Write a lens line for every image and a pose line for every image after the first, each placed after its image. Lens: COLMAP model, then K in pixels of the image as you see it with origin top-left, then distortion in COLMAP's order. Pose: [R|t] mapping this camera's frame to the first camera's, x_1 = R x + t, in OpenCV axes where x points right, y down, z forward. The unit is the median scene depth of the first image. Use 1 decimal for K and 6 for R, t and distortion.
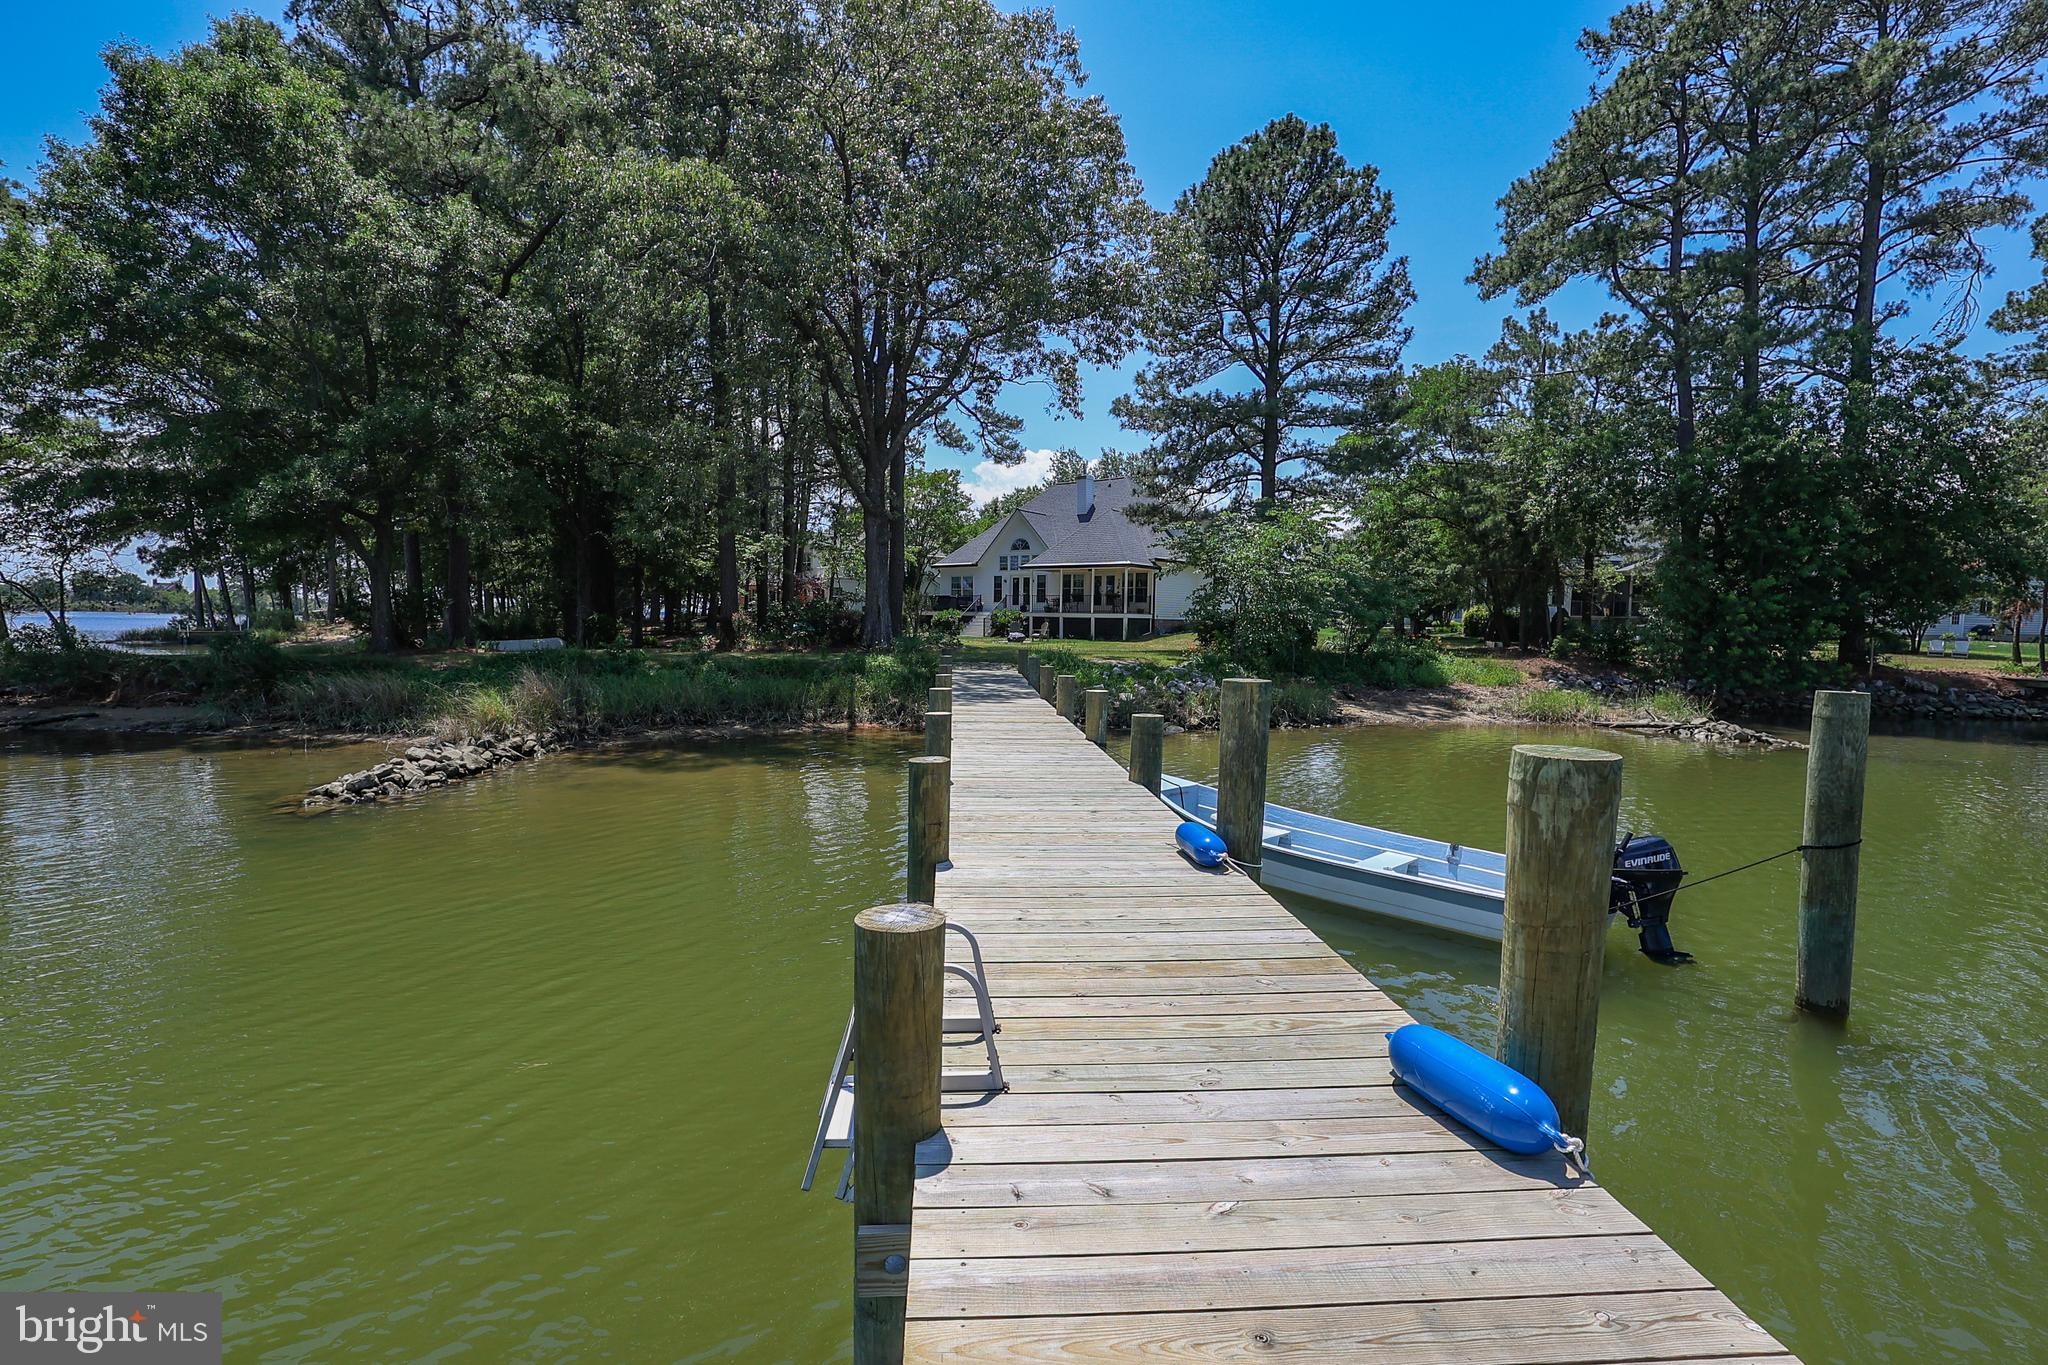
lens RADIAL K [[948.0, 0, 1022.5], [0, 948.0, 683.3], [0, 0, 1]] dist [-0.000670, 0.001915]
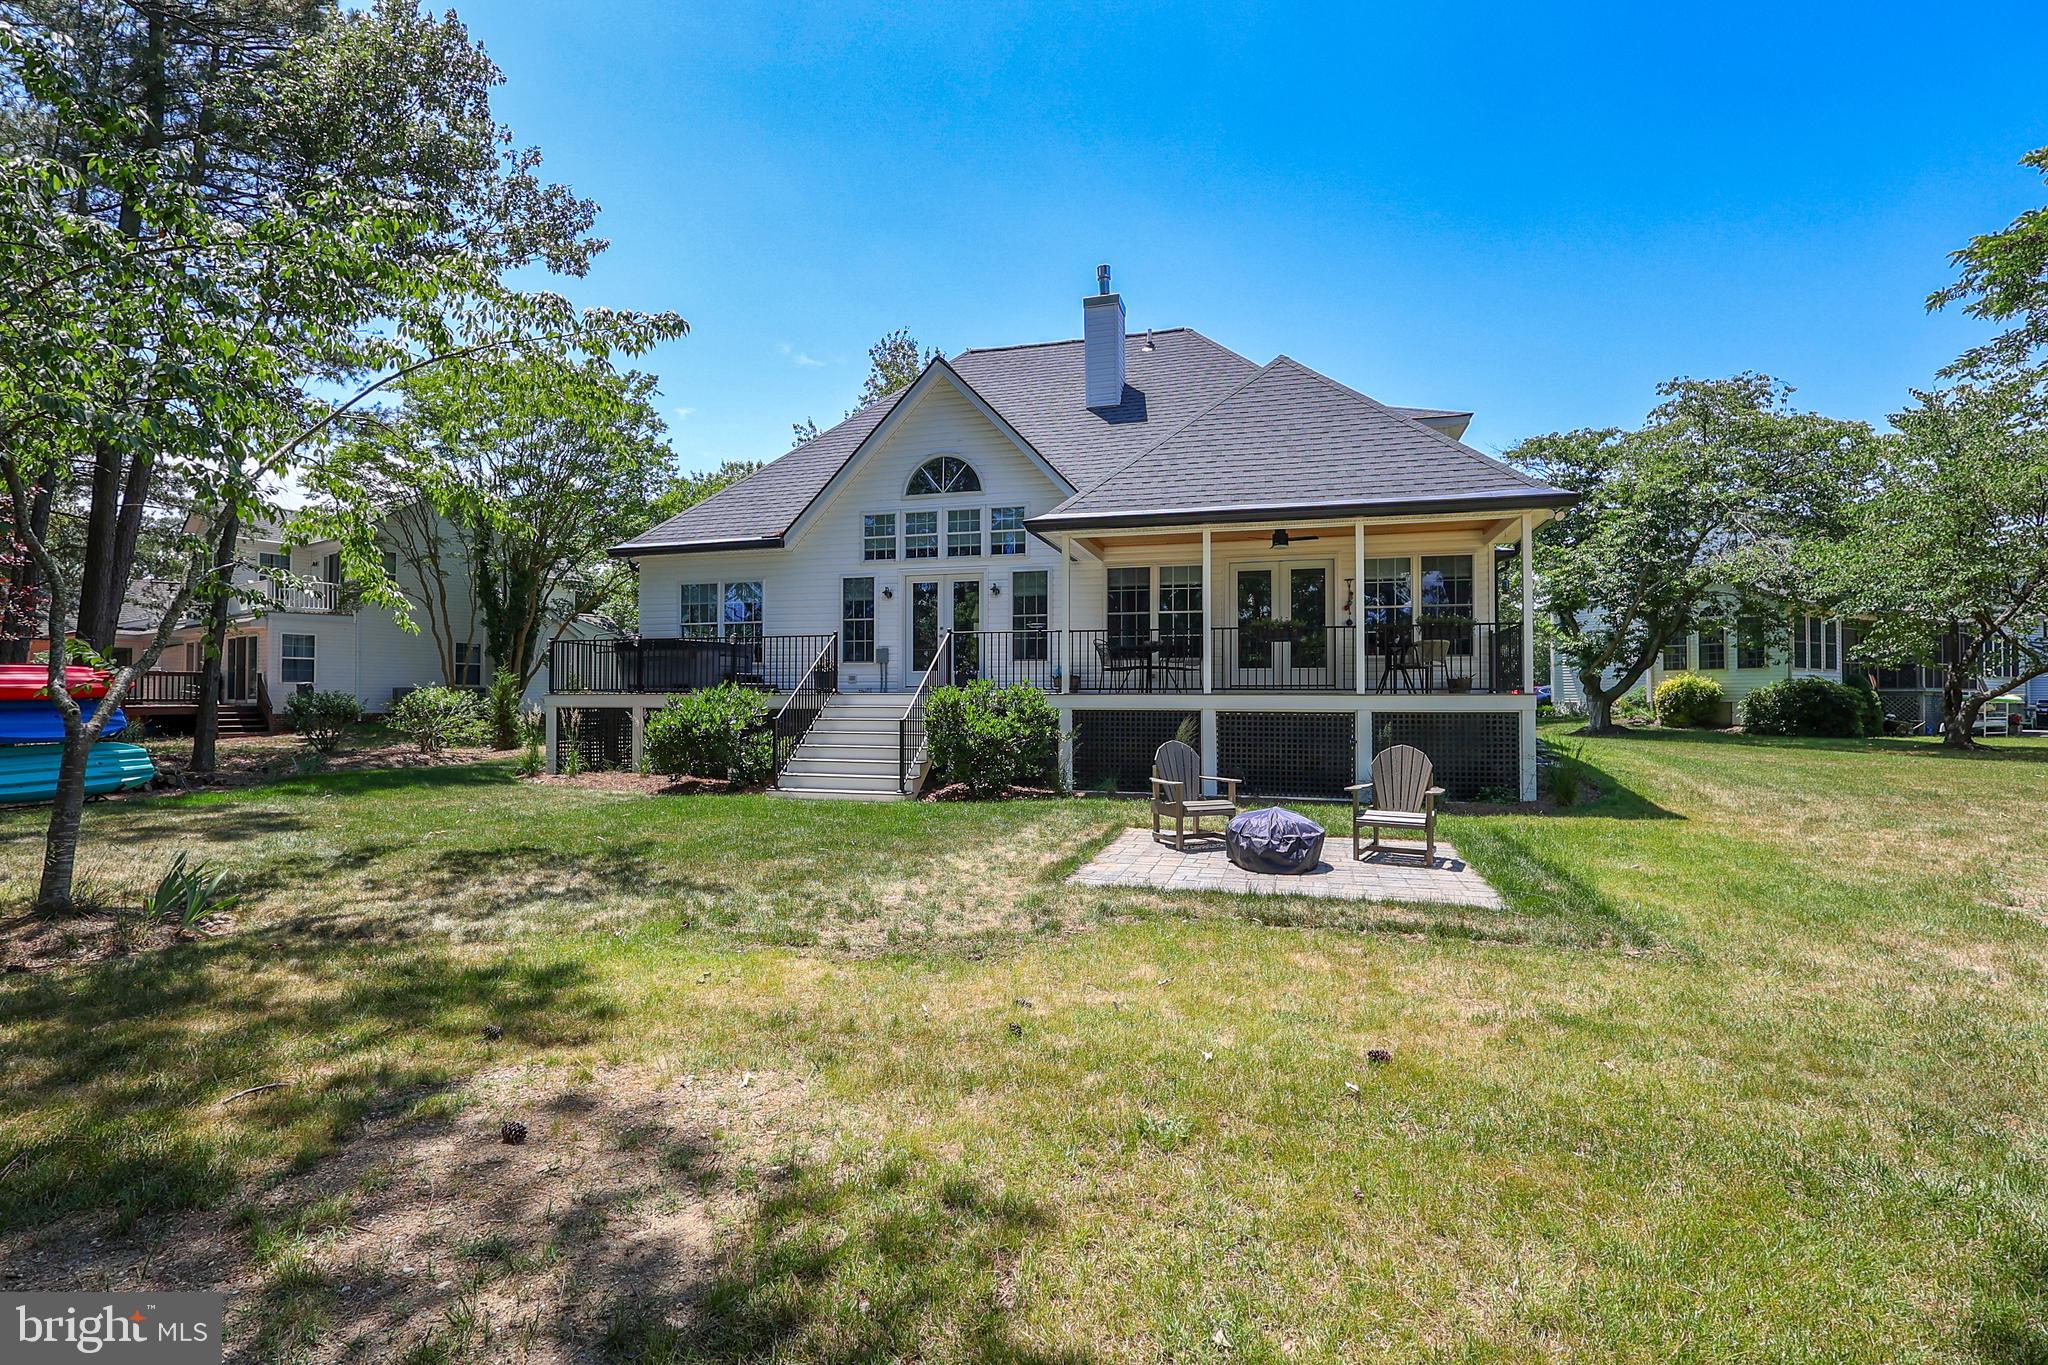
lens RADIAL K [[948.0, 0, 1022.5], [0, 948.0, 683.3], [0, 0, 1]] dist [-0.000670, 0.001915]
pose [[0.919083, -0.007933, 0.393984, -0.099872], [0.043454, 0.995740, -0.081320, -0.053515], [-0.391661, 0.091860, 0.915513, 0.716346]]
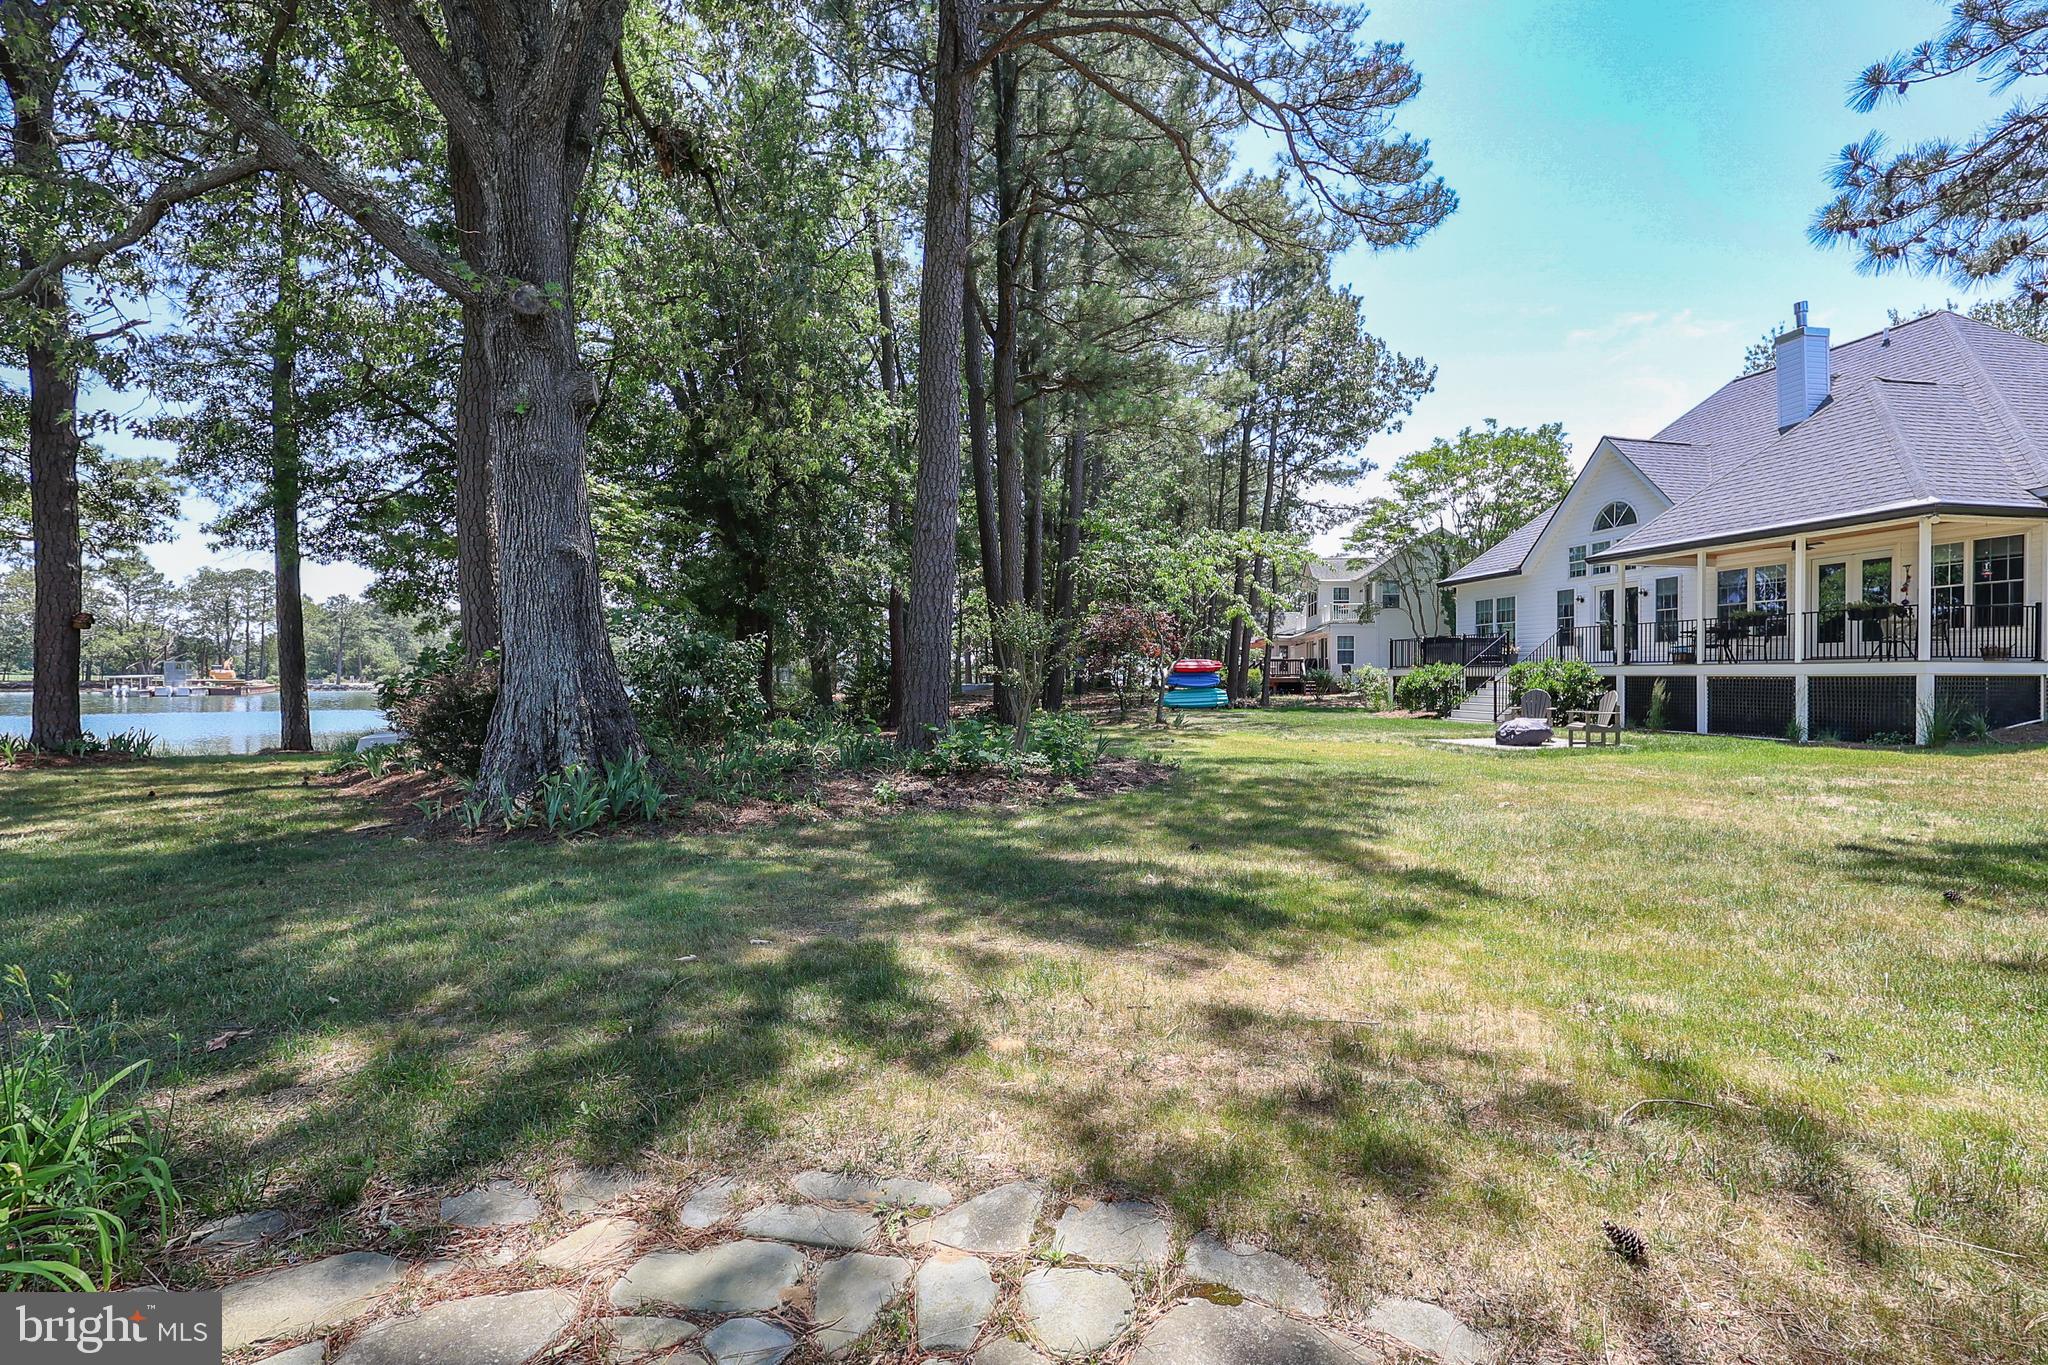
lens RADIAL K [[948.0, 0, 1022.5], [0, 948.0, 683.3], [0, 0, 1]] dist [-0.000670, 0.001915]
pose [[0.764993, -0.015656, -0.643849, 0.070434], [-0.028700, 0.997883, -0.058364, -0.033576], [0.643399, 0.063126, 0.762924, 0.485826]]
